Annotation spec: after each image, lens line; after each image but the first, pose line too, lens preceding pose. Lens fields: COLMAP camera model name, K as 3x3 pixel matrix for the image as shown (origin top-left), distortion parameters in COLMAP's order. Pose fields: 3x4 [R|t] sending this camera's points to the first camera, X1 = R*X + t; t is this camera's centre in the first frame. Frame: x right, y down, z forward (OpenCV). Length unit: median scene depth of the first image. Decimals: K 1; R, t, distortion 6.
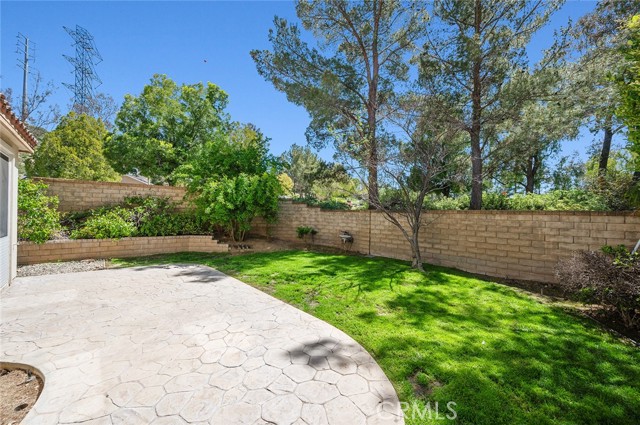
lens RADIAL K [[254.1, 0, 321.6], [0, 254.1, 215.1], [0, 0, 1]] dist [0.000743, 0.000144]
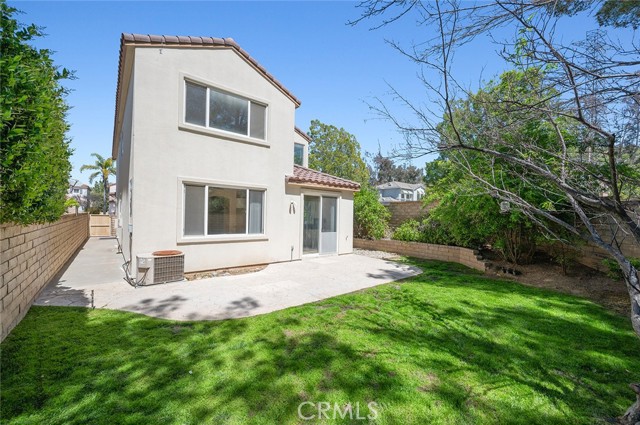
lens RADIAL K [[254.1, 0, 321.6], [0, 254.1, 215.1], [0, 0, 1]] dist [0.000743, 0.000144]
pose [[-0.048746, -0.015717, -0.998688, 1.119510], [-0.032942, 0.999358, -0.014120, -0.036448], [0.998268, 0.032211, -0.049232, 1.046230]]
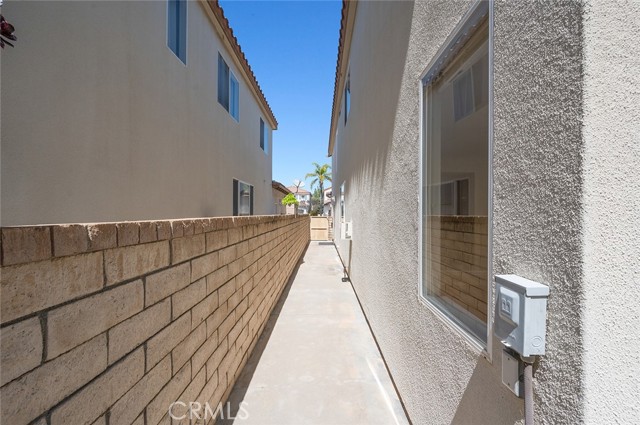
lens RADIAL K [[254.1, 0, 321.6], [0, 254.1, 215.1], [0, 0, 1]] dist [0.000743, 0.000144]
pose [[-0.681167, -0.016403, -0.731944, 0.502555], [-0.027959, 0.999603, 0.003618, -0.026835], [0.731594, 0.022929, -0.681355, 0.438700]]
